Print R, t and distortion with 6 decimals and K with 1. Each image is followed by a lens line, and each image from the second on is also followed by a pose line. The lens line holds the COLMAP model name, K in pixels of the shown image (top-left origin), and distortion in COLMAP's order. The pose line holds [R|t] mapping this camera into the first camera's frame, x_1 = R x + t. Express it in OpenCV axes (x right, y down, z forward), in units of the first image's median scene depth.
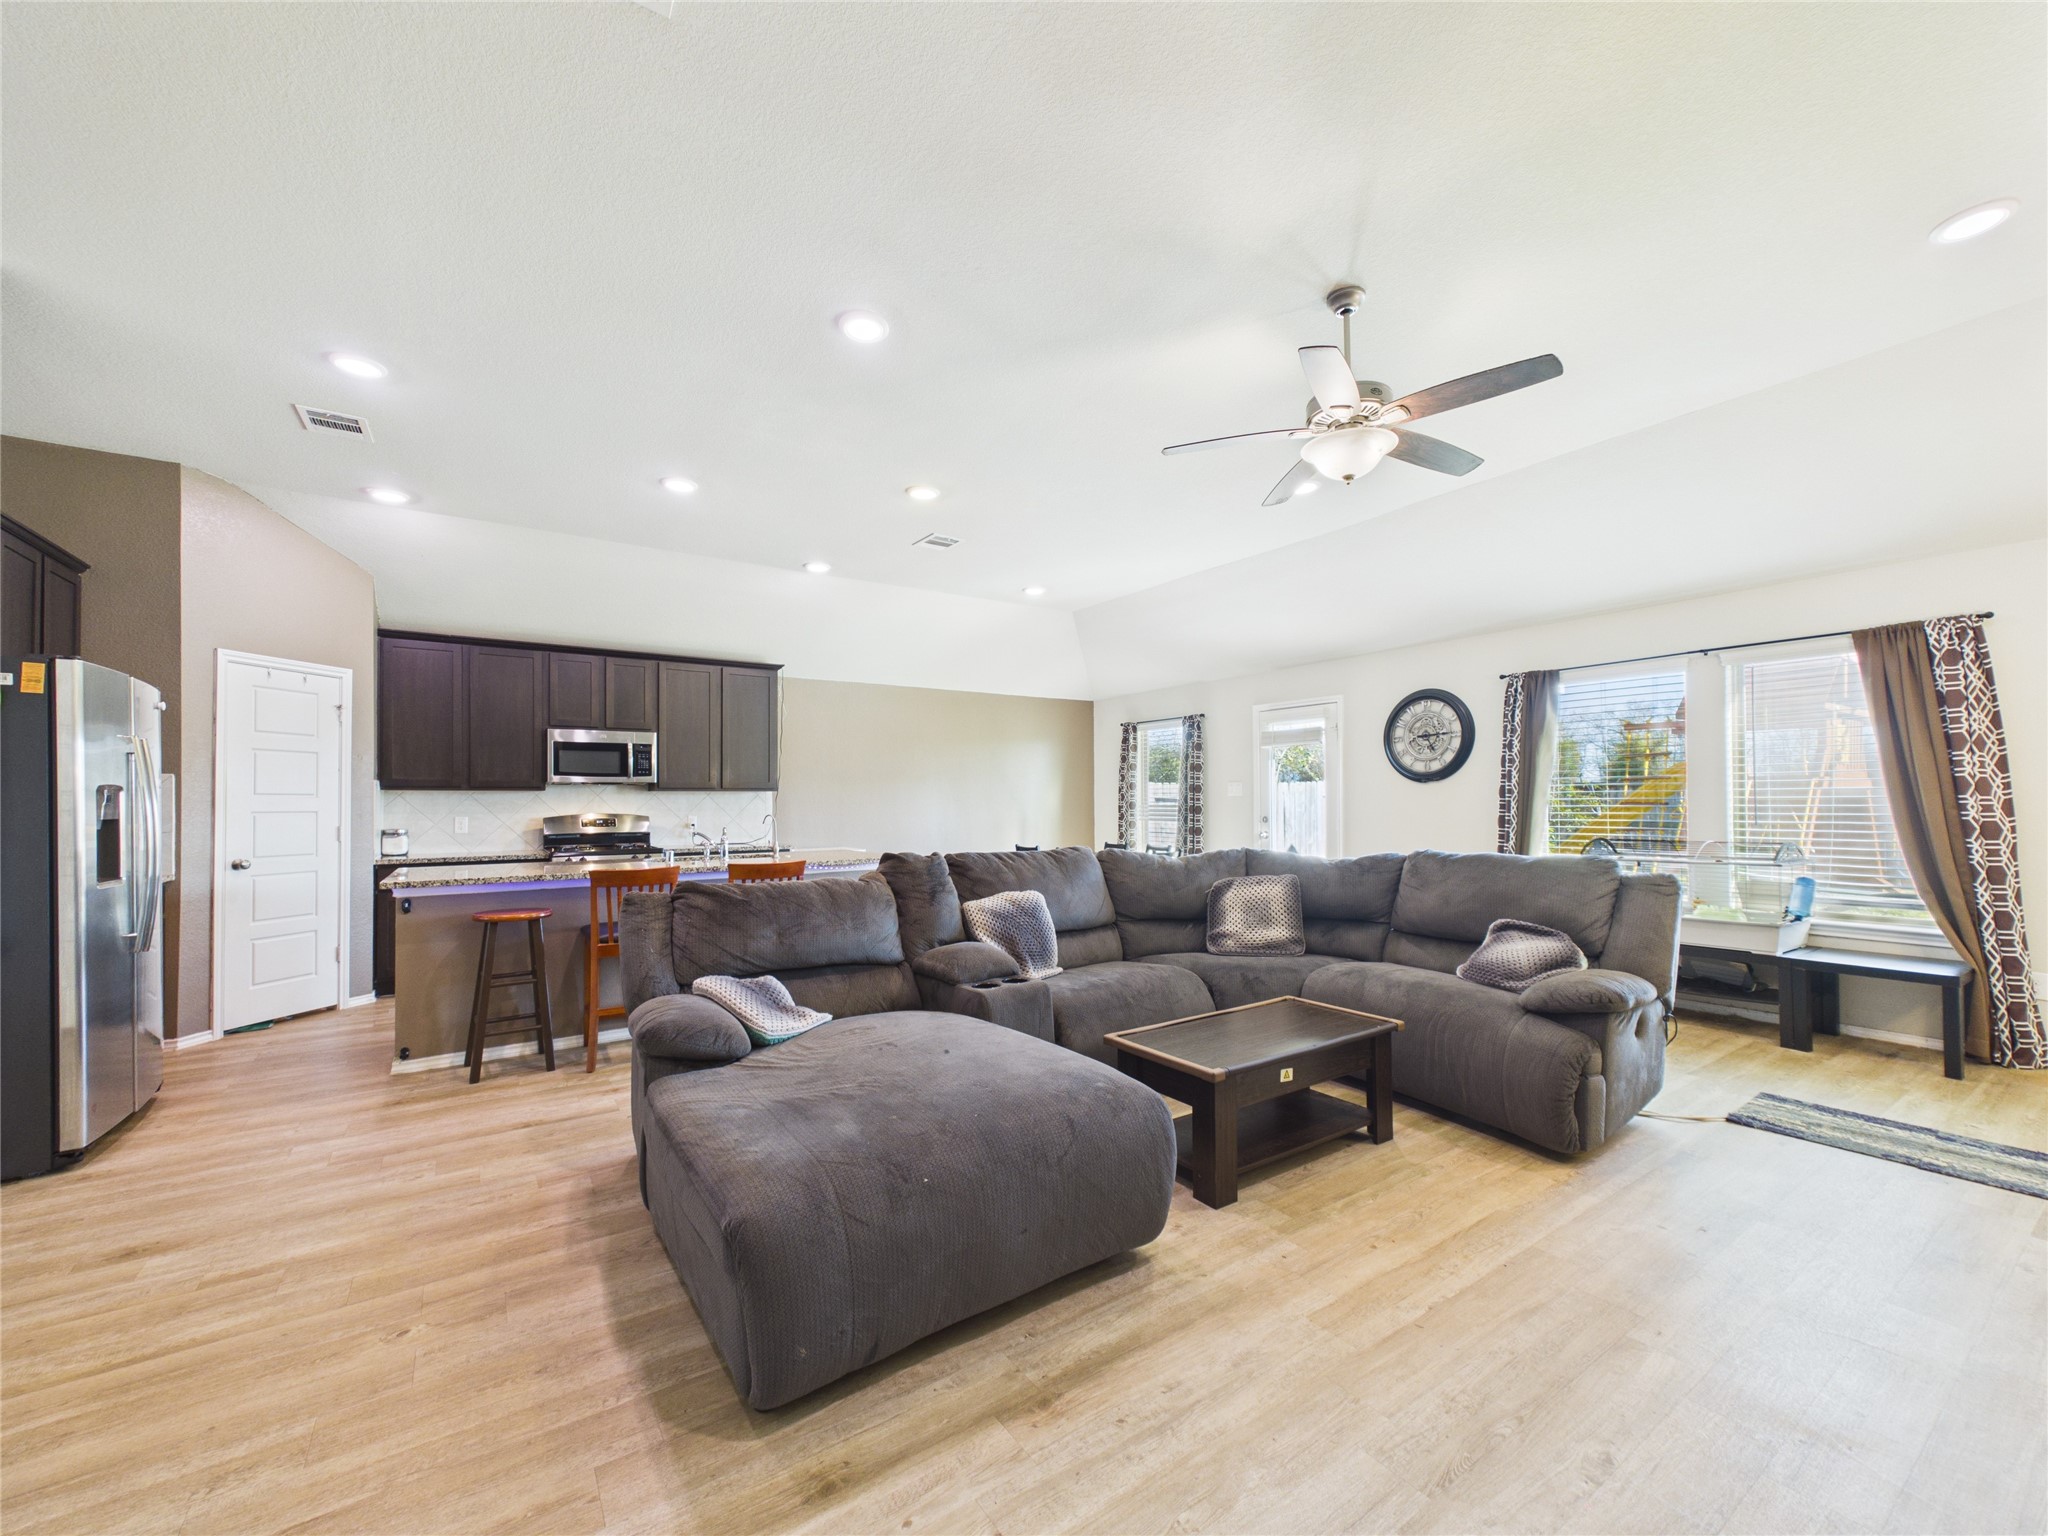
lens RADIAL K [[825.9, 0, 1022.5], [0, 825.9, 798.7], [0, 0, 1]] dist [0.001995, 0.000111]
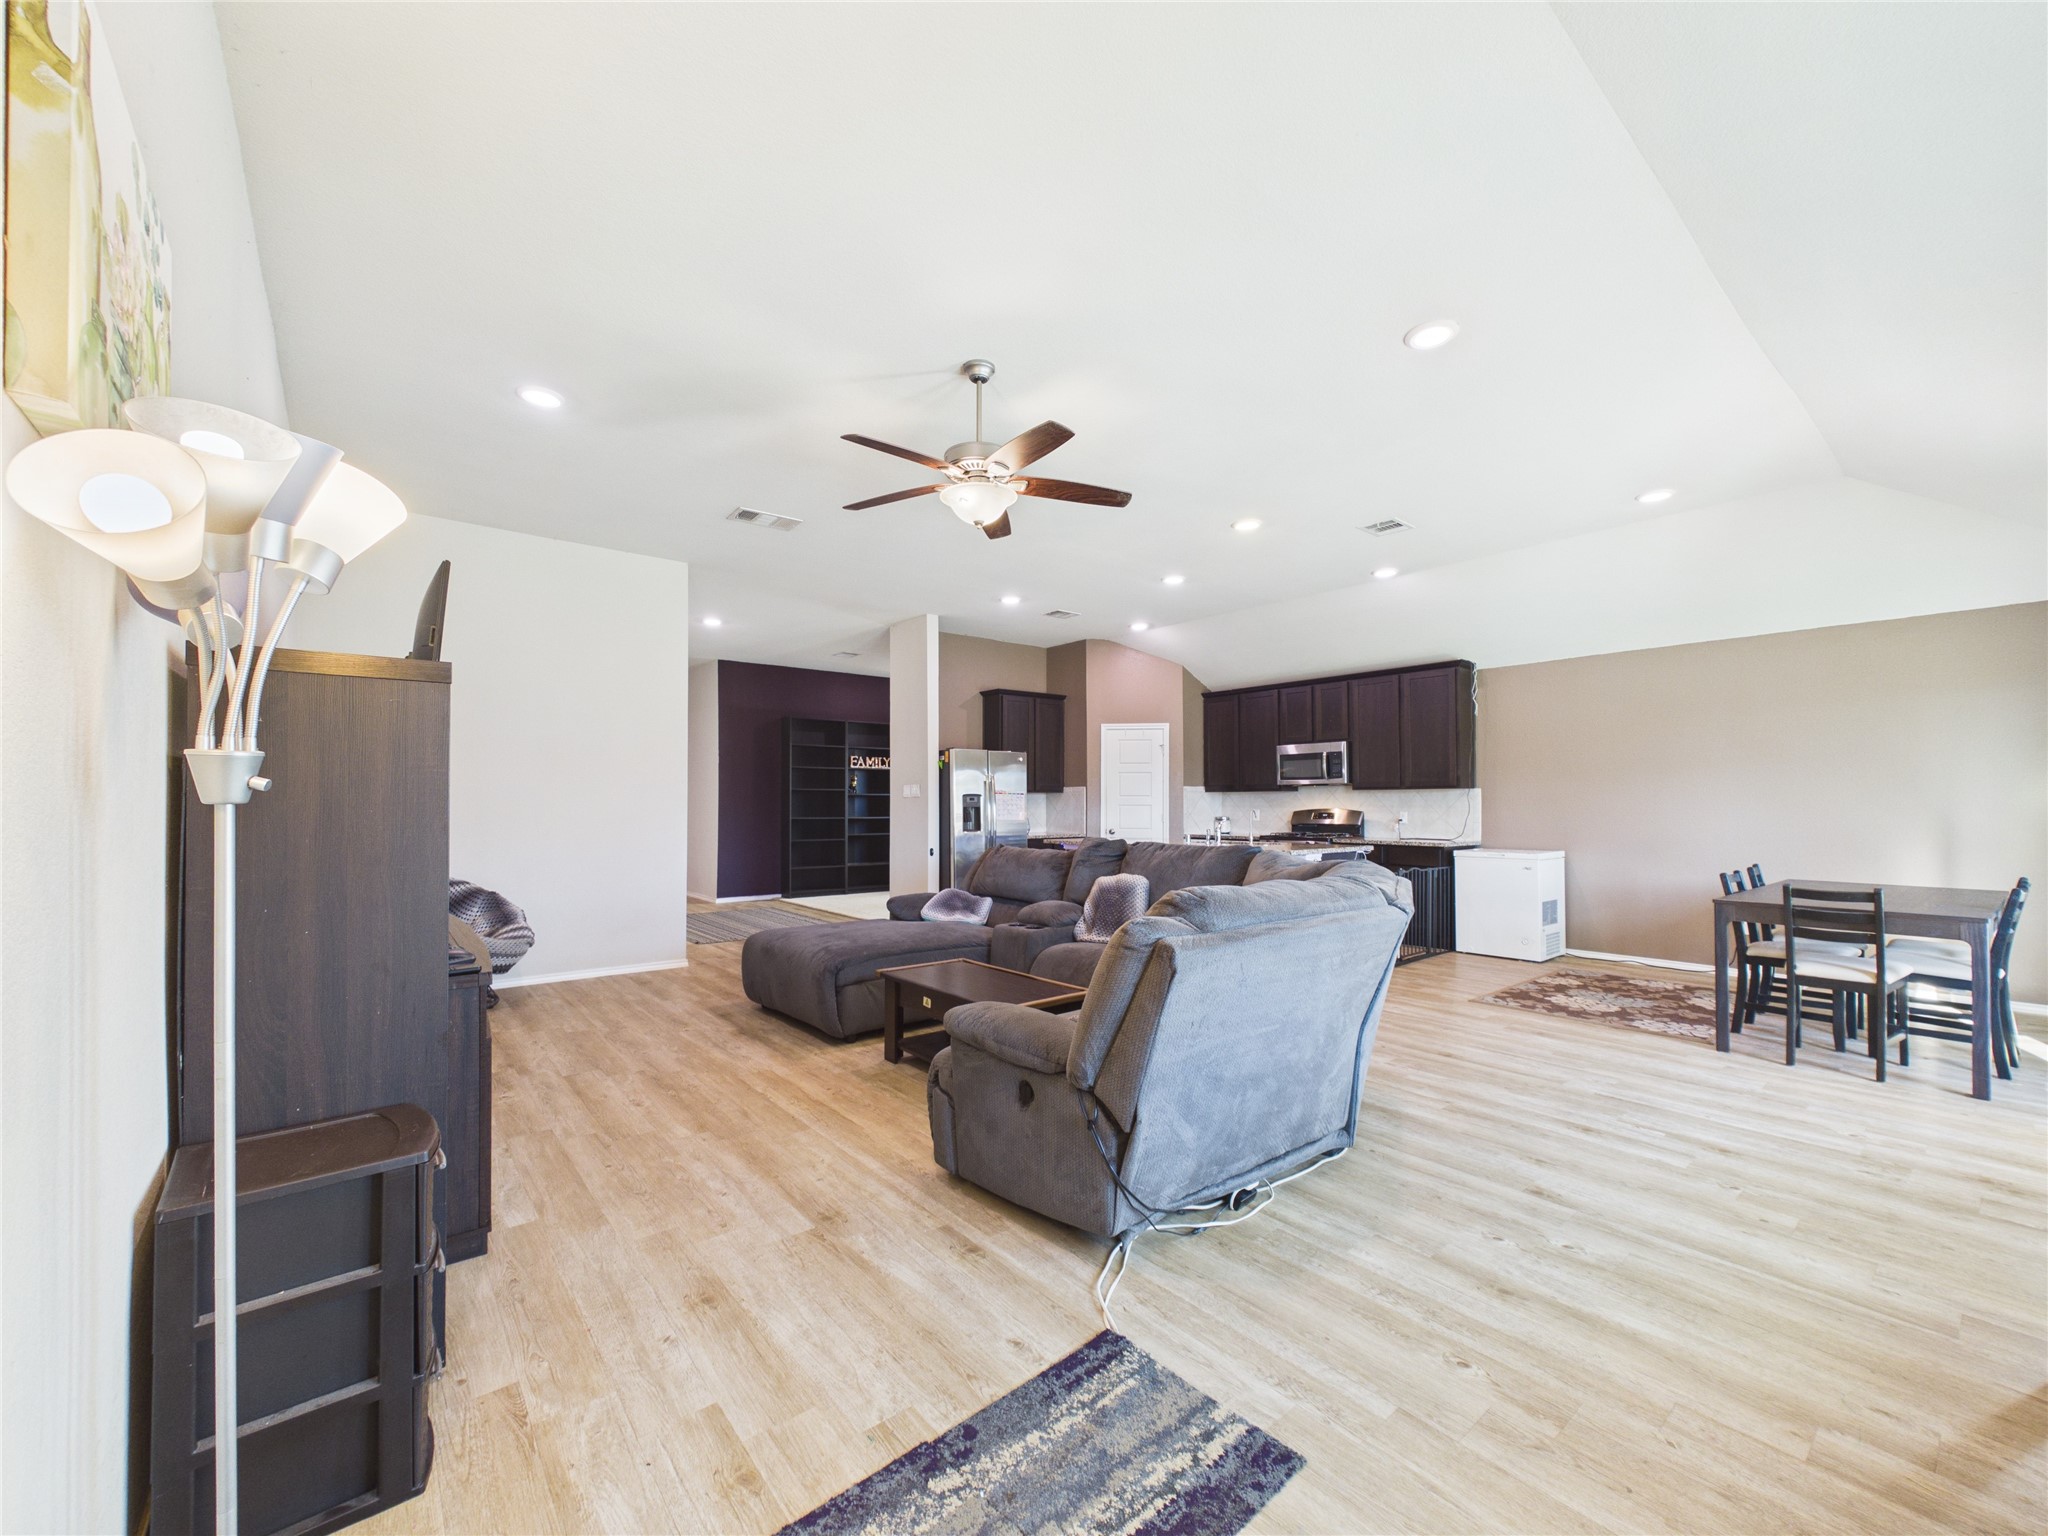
lens RADIAL K [[825.9, 0, 1025.0], [0, 825.9, 802.8], [0, 0, 1]] dist [0.001995, 0.000111]
pose [[0.089902, 0.005024, -0.995938, 1.099213], [0.006582, 0.999962, 0.005638, -0.001643], [0.995929, -0.007062, 0.089866, 0.675946]]
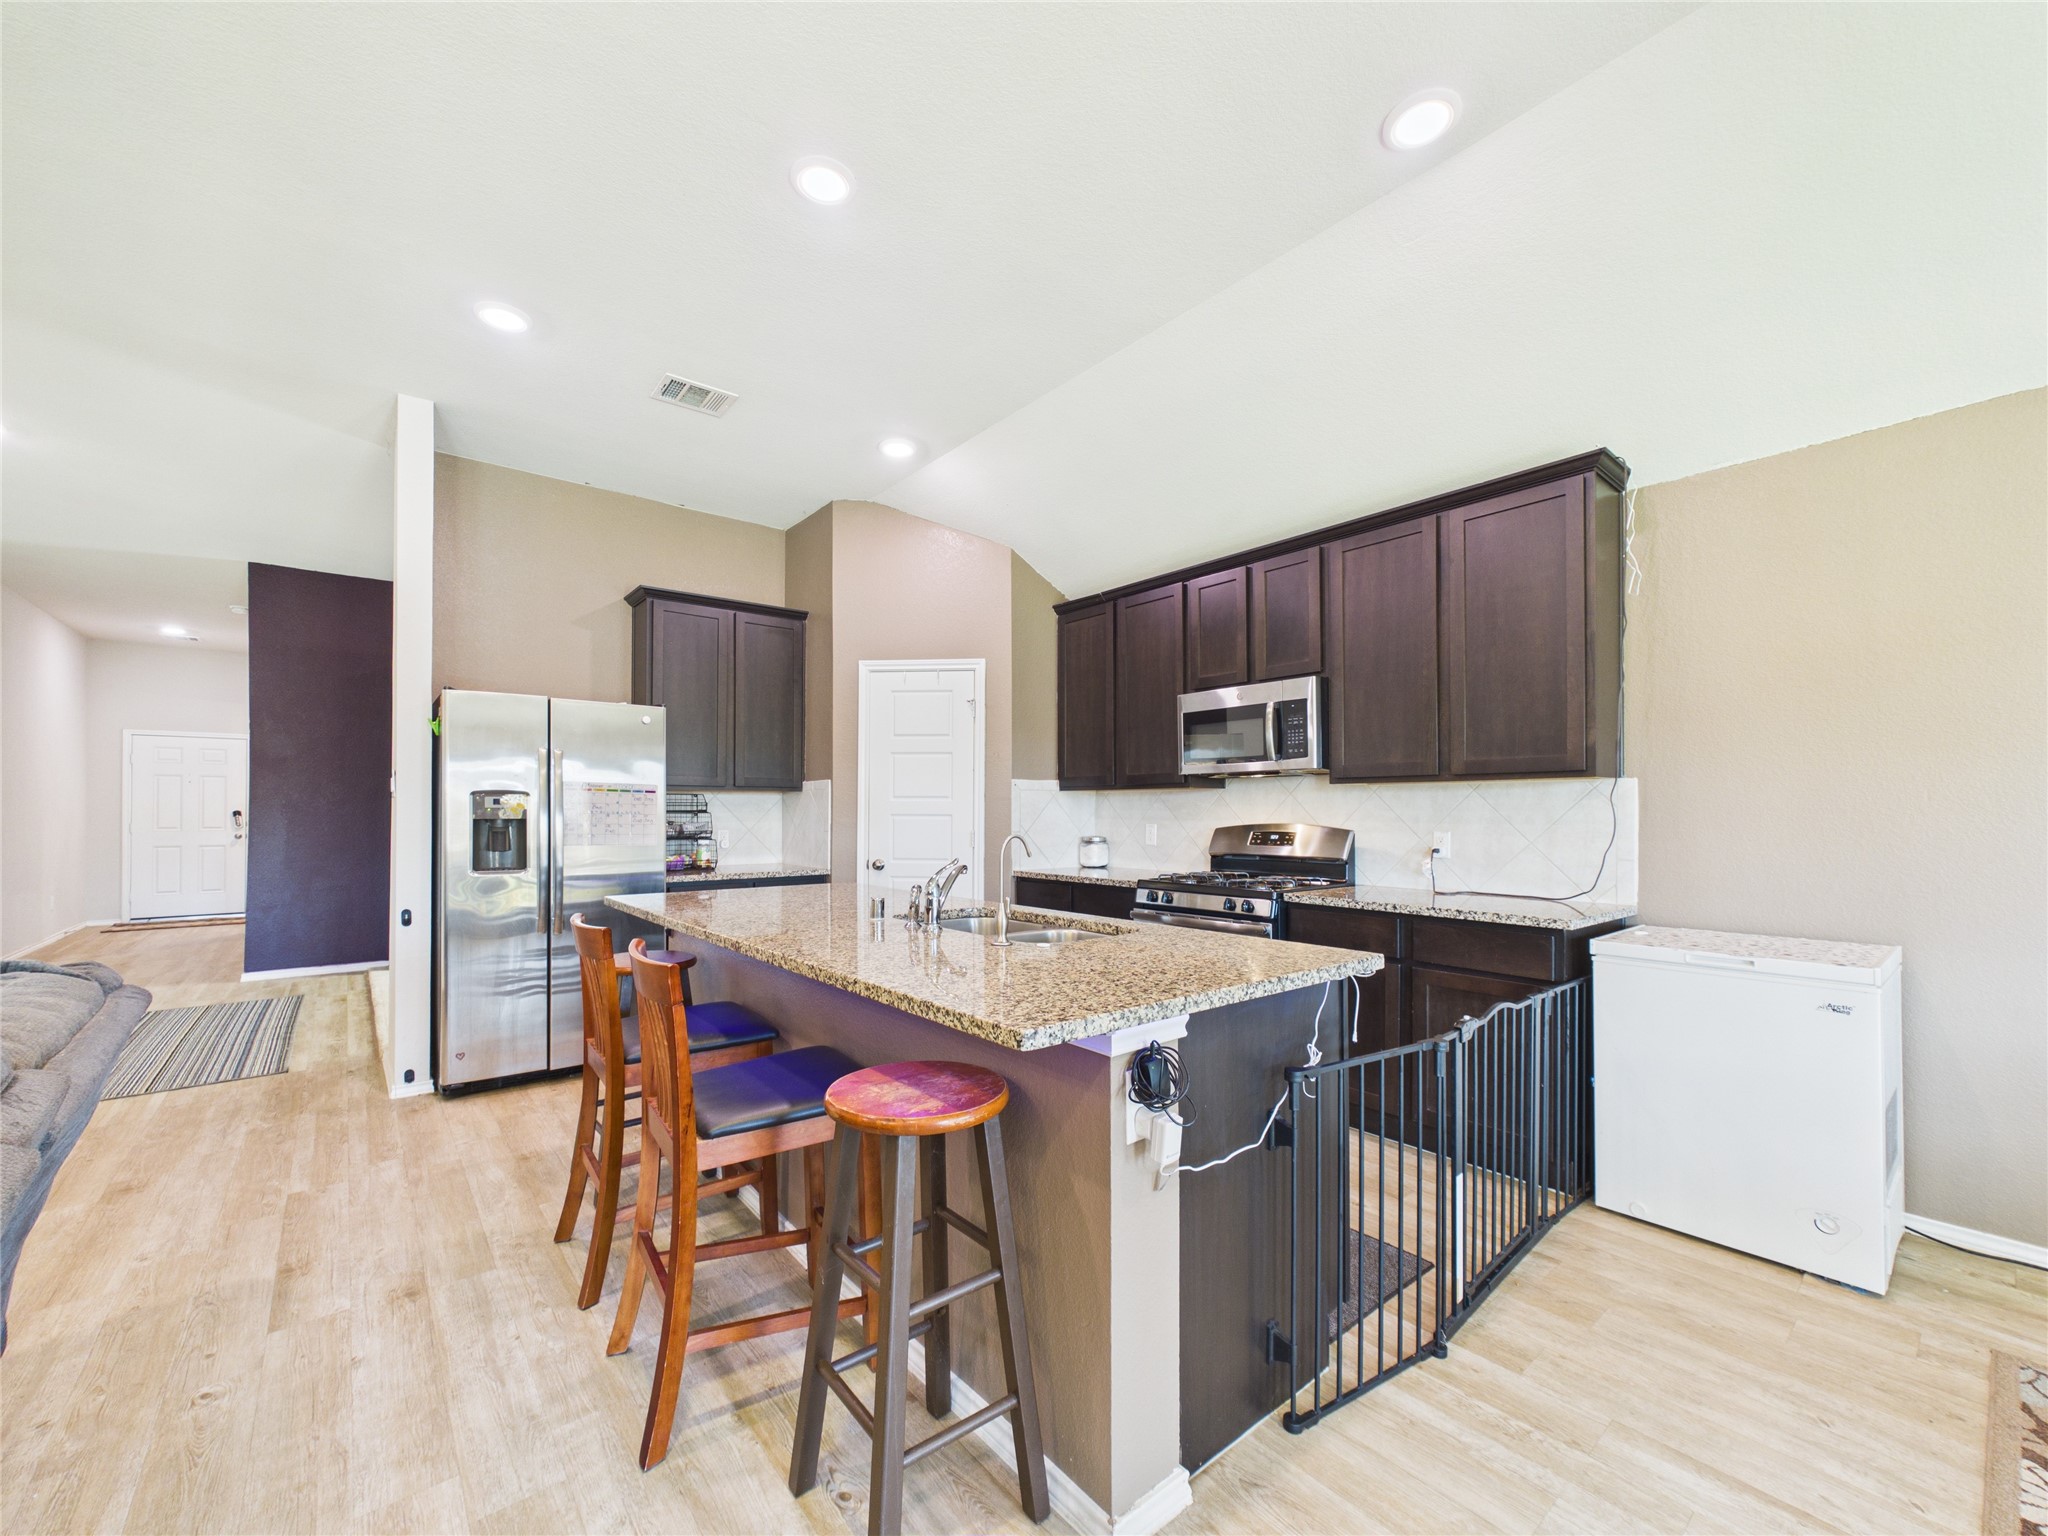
lens RADIAL K [[825.9, 0, 1026.1], [0, 825.9, 801.4], [0, 0, 1]] dist [0.001995, 0.000111]
pose [[0.097315, -0.004985, -0.995241, 0.116329], [0.003144, 0.999984, -0.004702, 0.006221], [0.995249, -0.002671, 0.097330, 1.188992]]
